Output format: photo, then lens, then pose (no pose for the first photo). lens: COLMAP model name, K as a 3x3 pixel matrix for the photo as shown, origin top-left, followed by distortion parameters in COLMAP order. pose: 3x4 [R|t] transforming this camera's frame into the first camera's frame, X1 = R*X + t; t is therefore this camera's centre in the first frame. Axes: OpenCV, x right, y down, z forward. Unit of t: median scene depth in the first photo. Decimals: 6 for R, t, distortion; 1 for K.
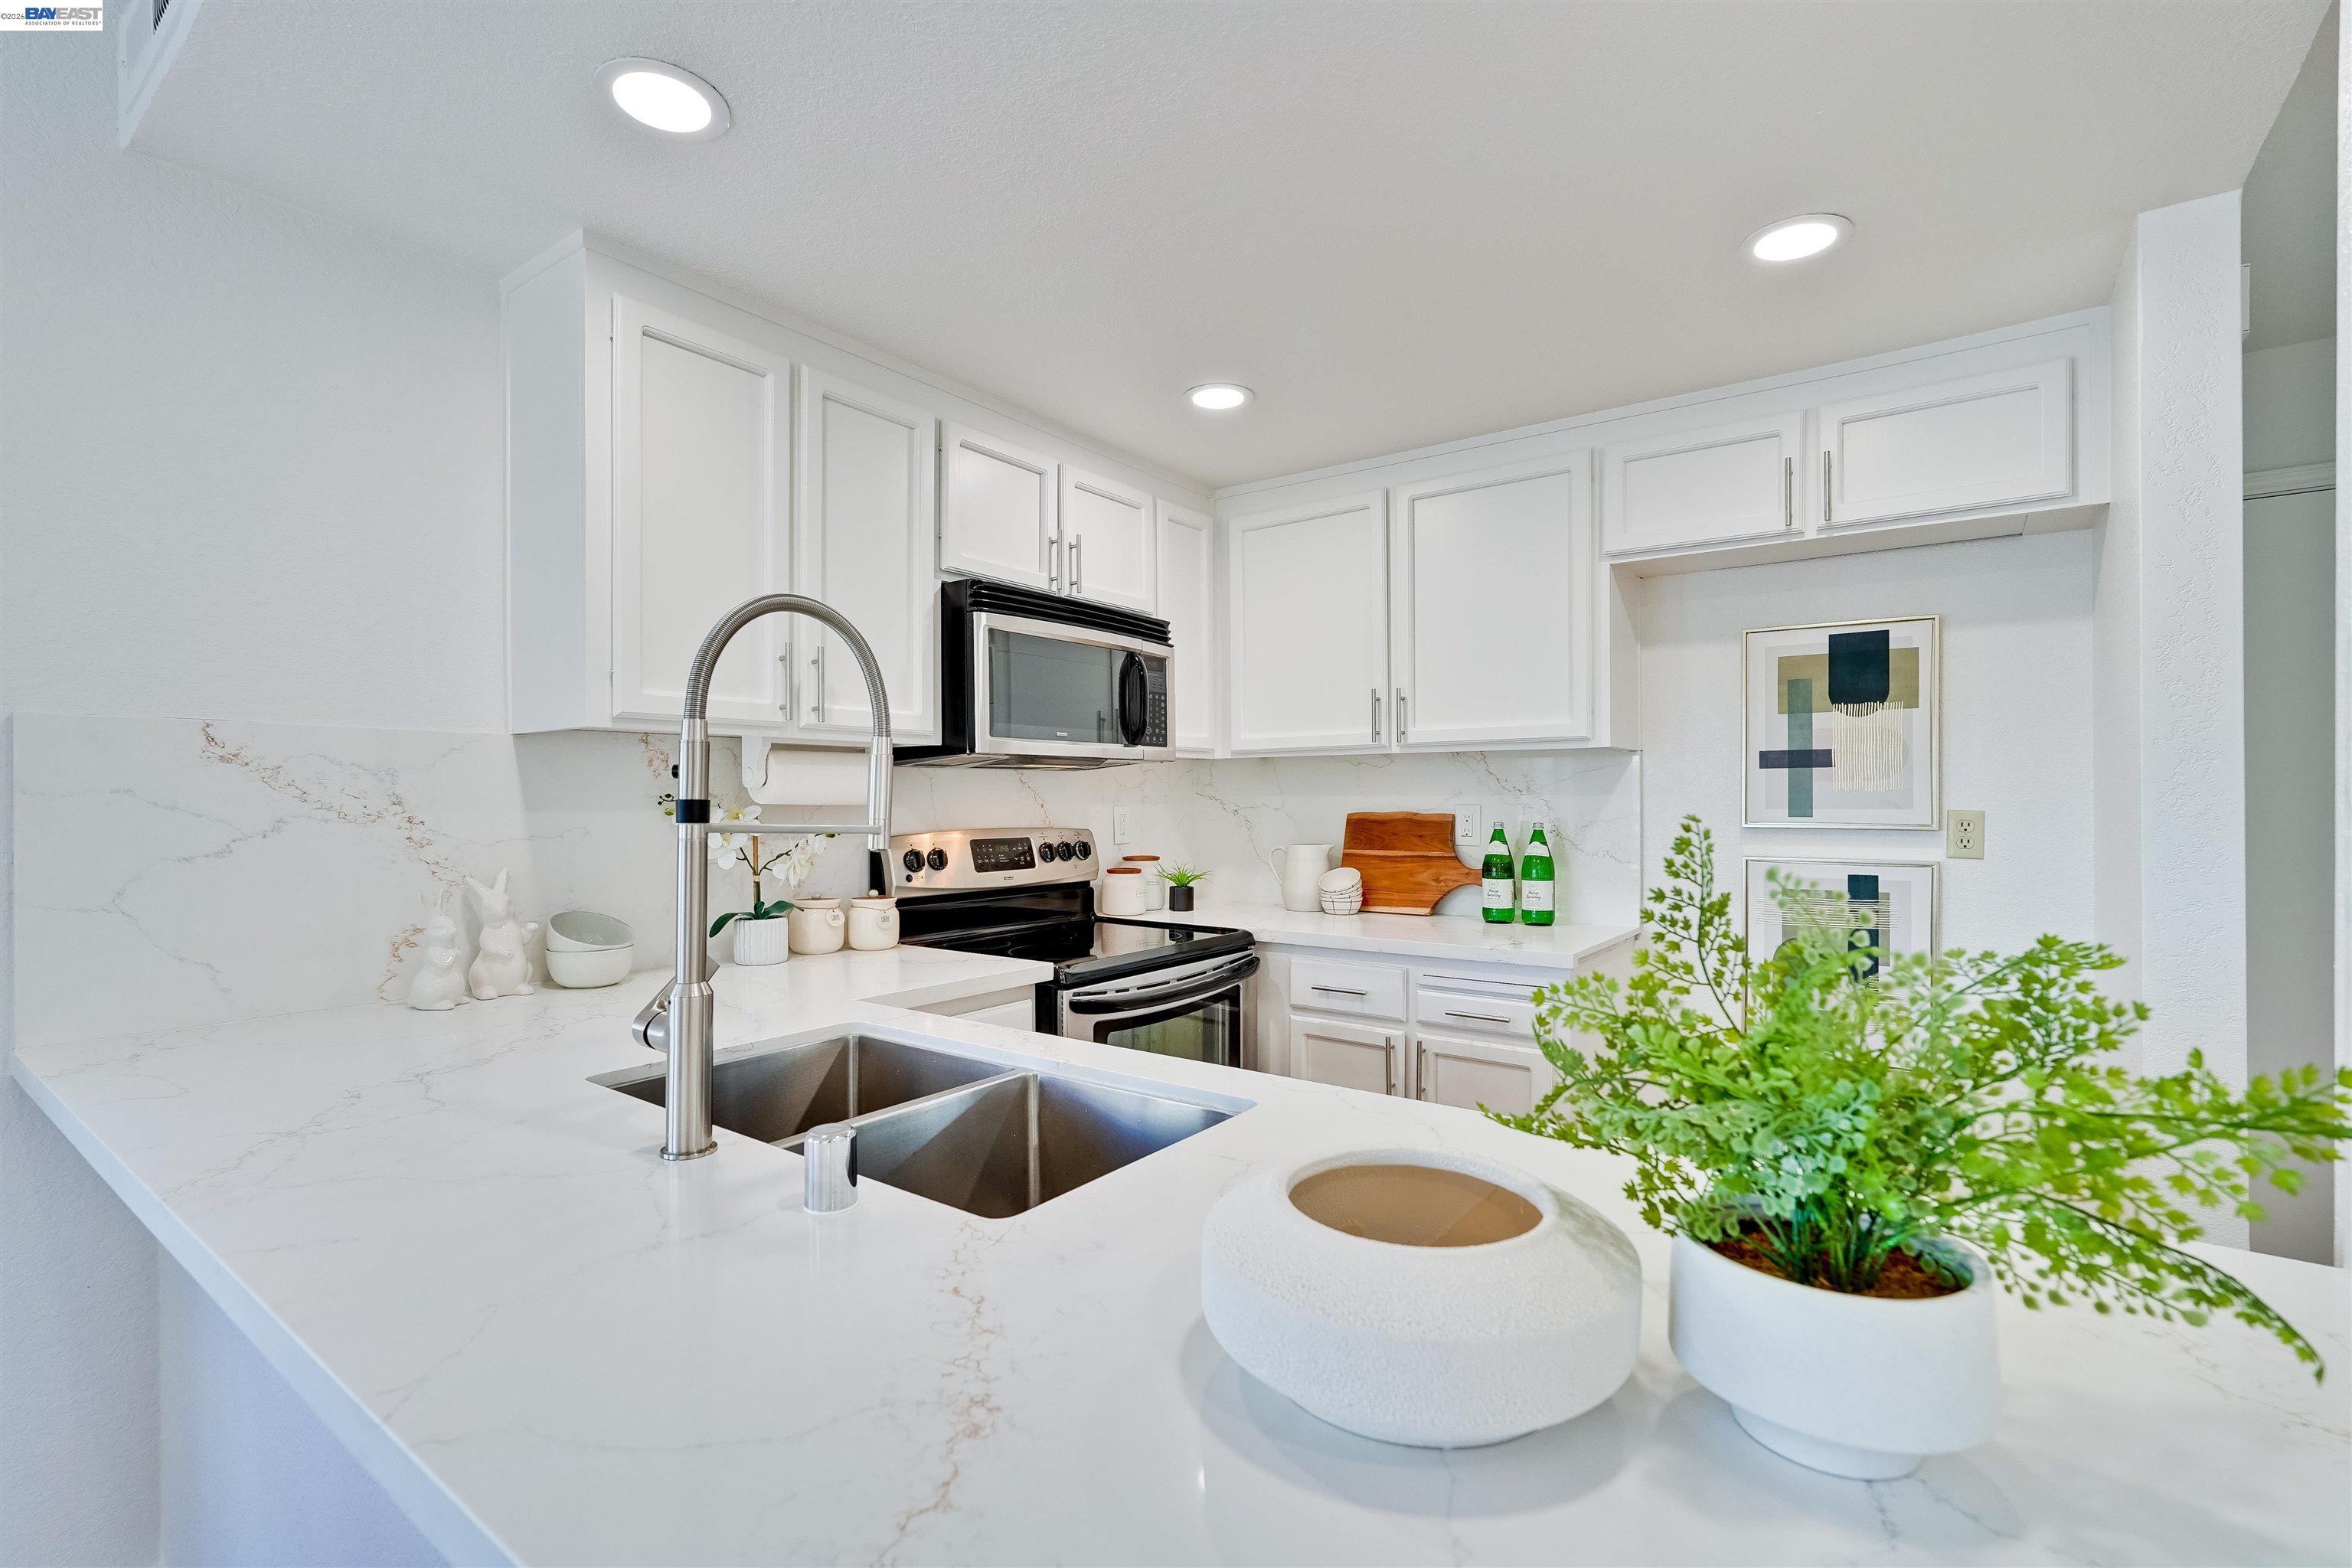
lens RADIAL K [[1061.4, 0, 1183.8], [0, 1061.4, 788.0], [0, 0, 1]] dist [-0.014693, -0.001818]
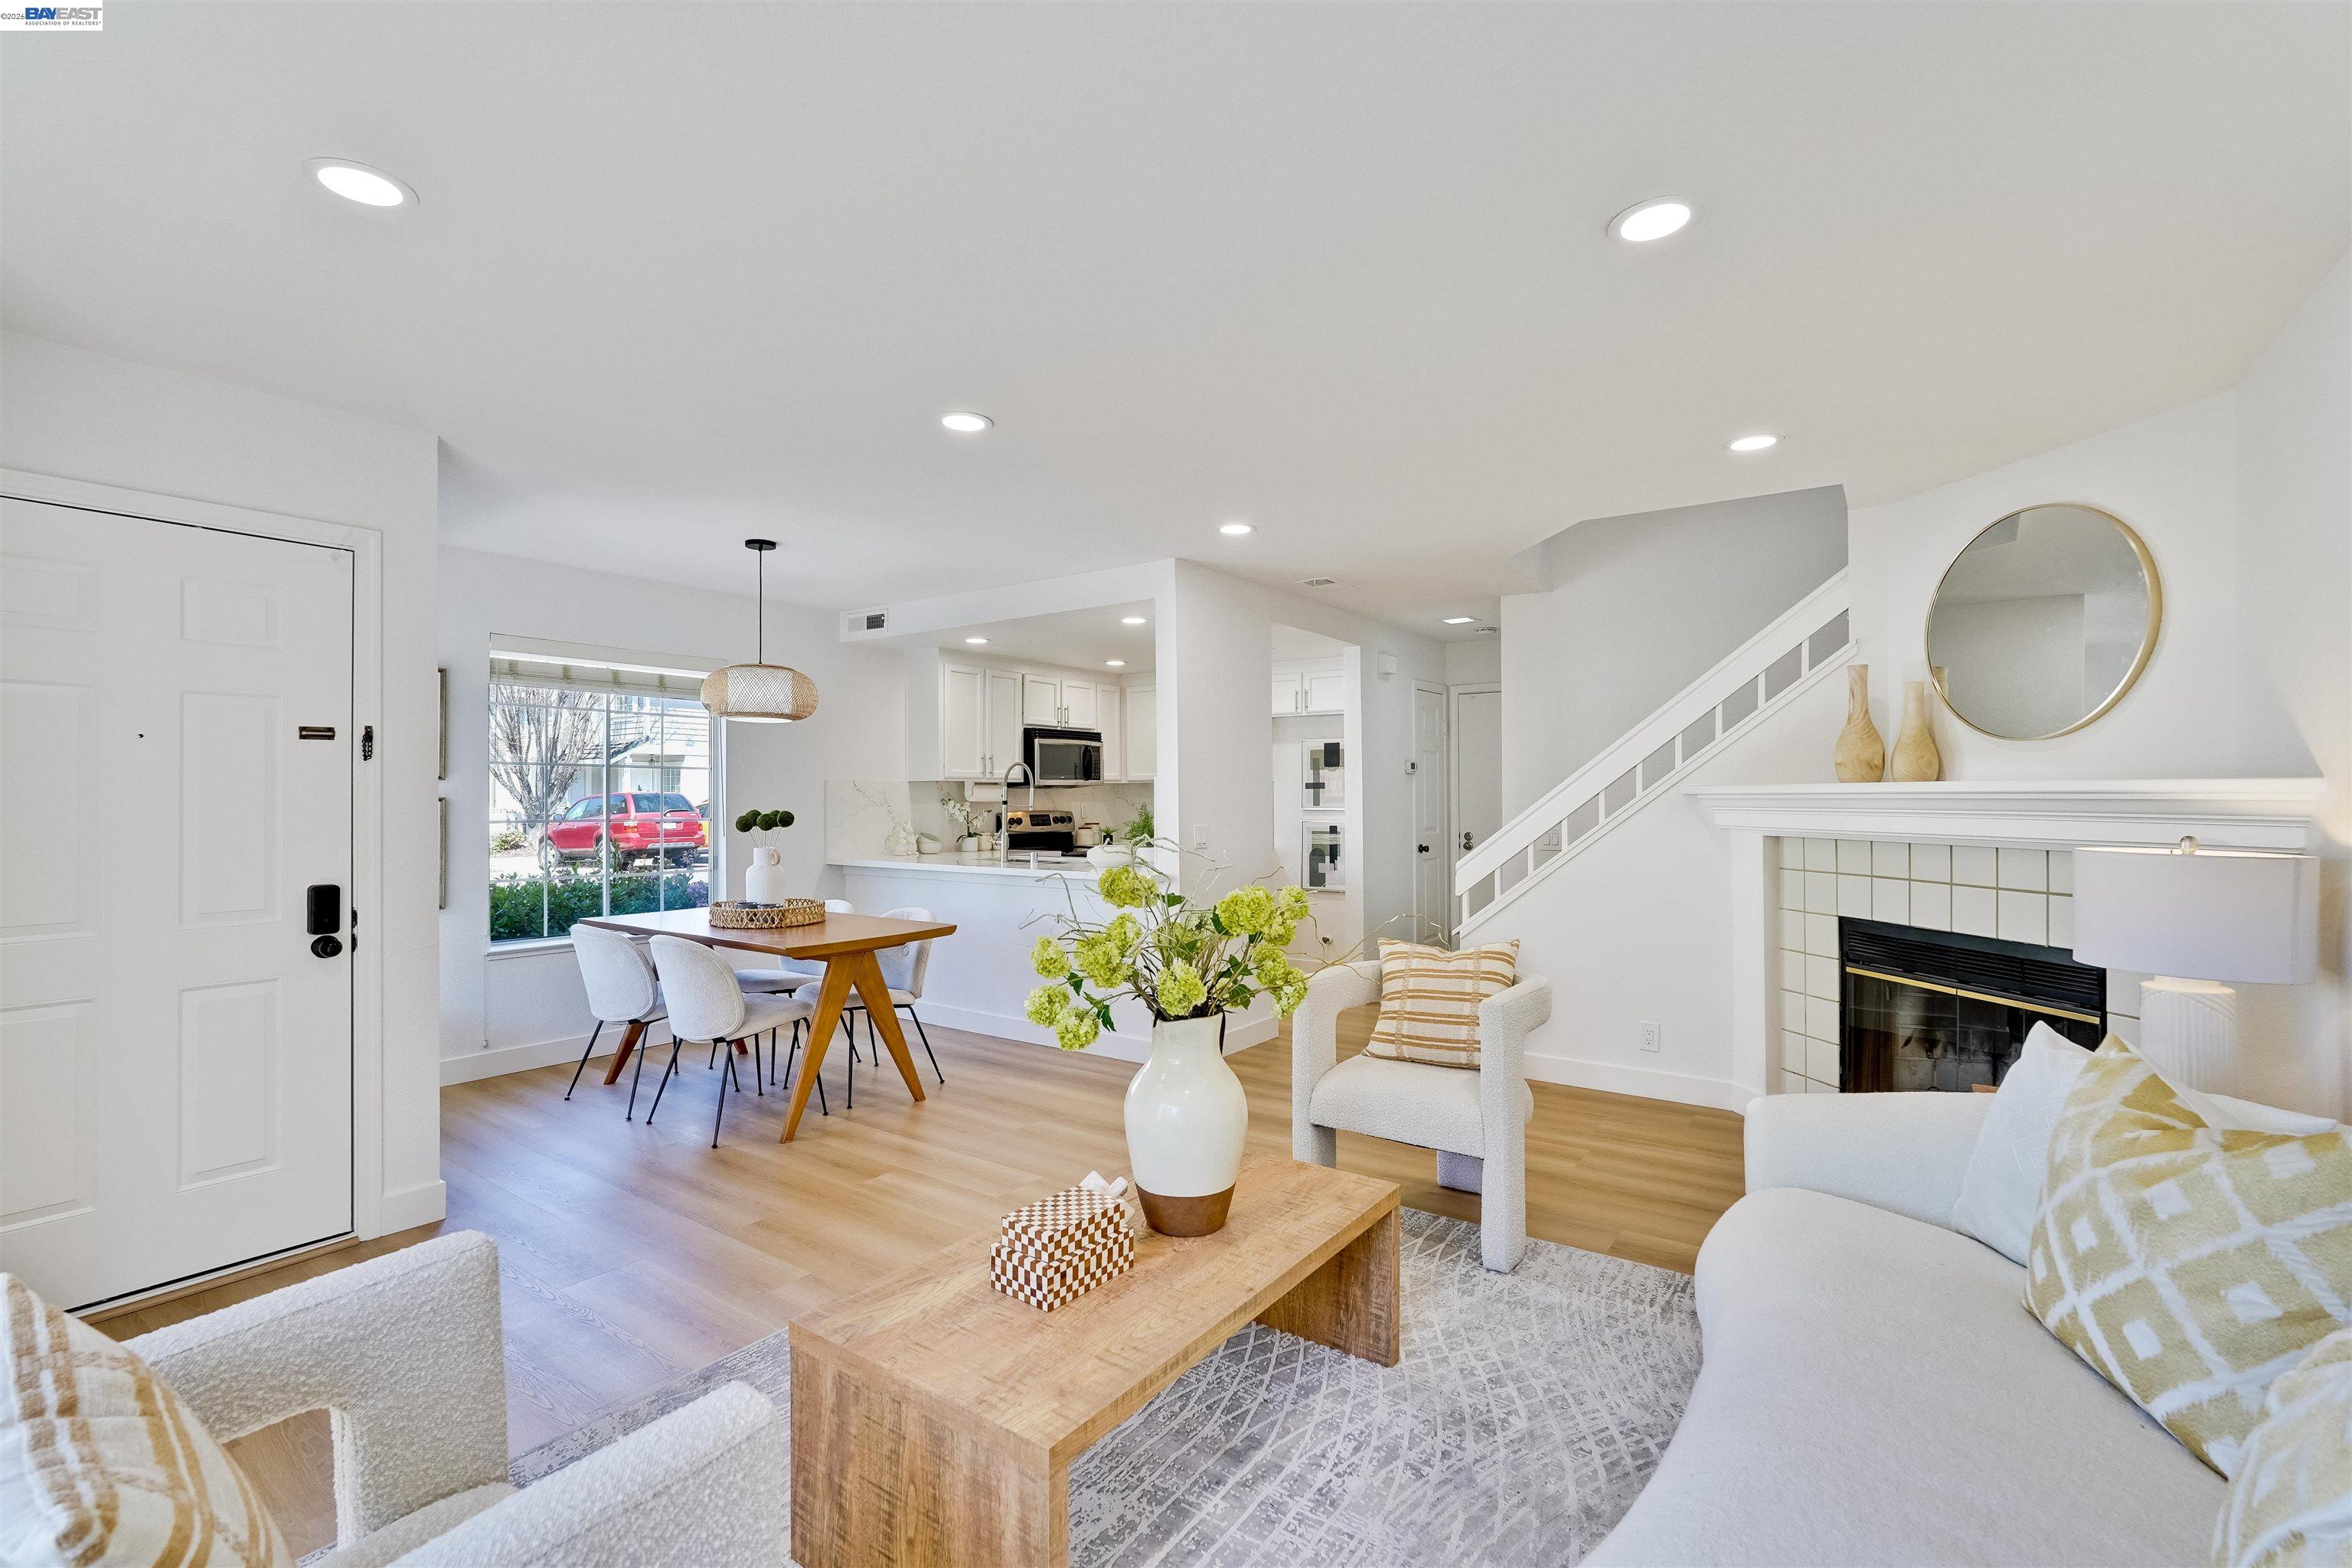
lens RADIAL K [[1061.4, 0, 1195.1], [0, 1061.4, 782.9], [0, 0, 1]] dist [-0.014693, -0.001818]
pose [[0.998930, -0.000934, 0.046249, 0.112672], [0.001307, 0.999967, -0.008034, -0.012302], [-0.046240, 0.008086, 0.998898, -1.920975]]
